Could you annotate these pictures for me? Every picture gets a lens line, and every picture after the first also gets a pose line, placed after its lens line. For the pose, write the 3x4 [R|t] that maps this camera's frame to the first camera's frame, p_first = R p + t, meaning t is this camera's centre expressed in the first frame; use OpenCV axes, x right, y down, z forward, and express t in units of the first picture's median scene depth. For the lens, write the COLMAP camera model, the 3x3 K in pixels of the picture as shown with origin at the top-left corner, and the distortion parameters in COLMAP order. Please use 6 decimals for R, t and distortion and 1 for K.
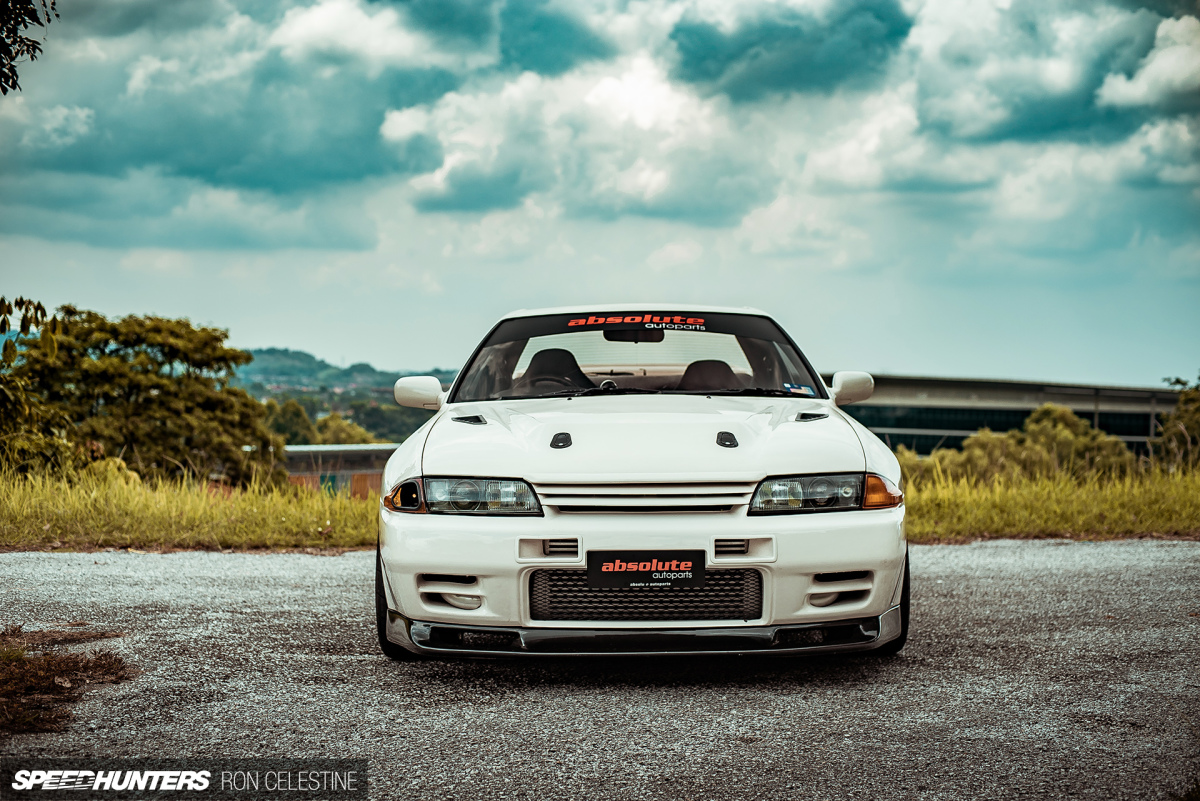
lens RADIAL K [[1953.3, 0, 600.0], [0, 1953.3, 400.5], [0, 0, 1]] dist [-0.159763, 0.169755]
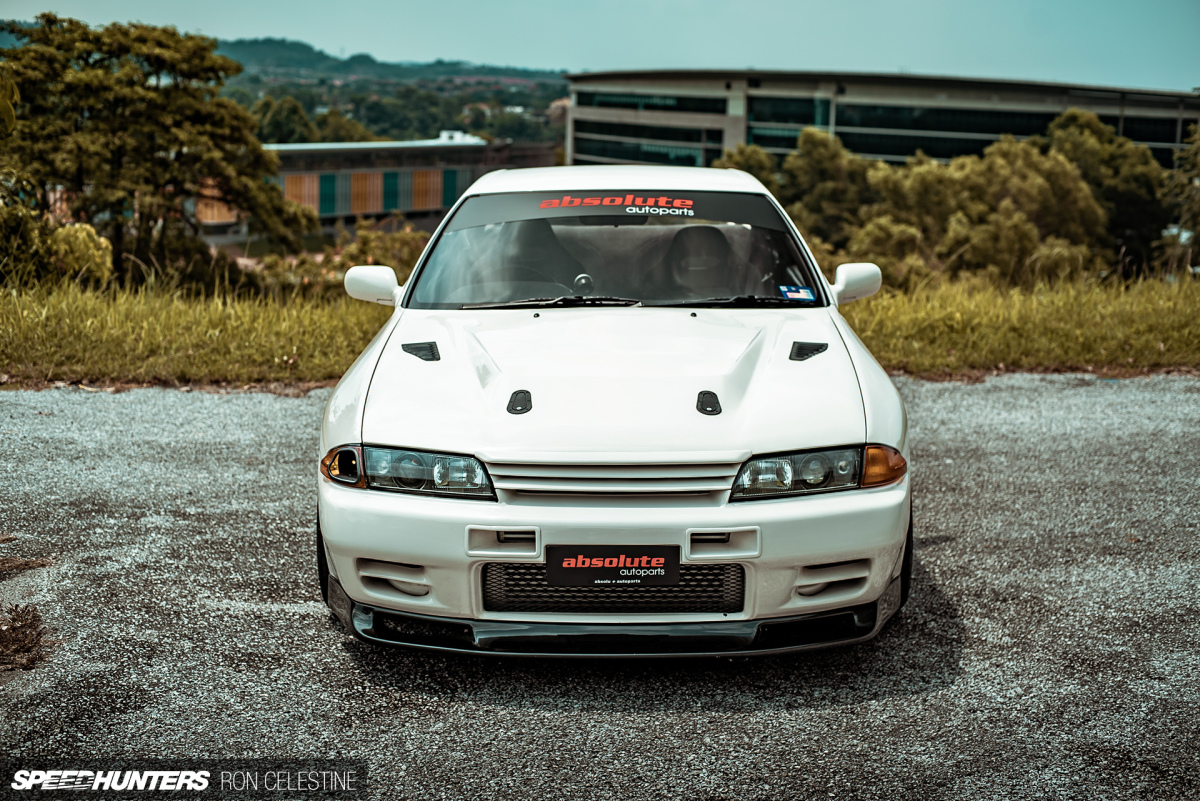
lens RADIAL K [[1953.3, 0, 600.0], [0, 1953.3, 400.5], [0, 0, 1]] dist [-0.159763, 0.169755]
pose [[0.999942, 0.008060, -0.007182, 0.013848], [-0.006629, 0.983498, 0.180797, -0.085807], [0.008521, -0.180739, 0.983494, 0.084281]]
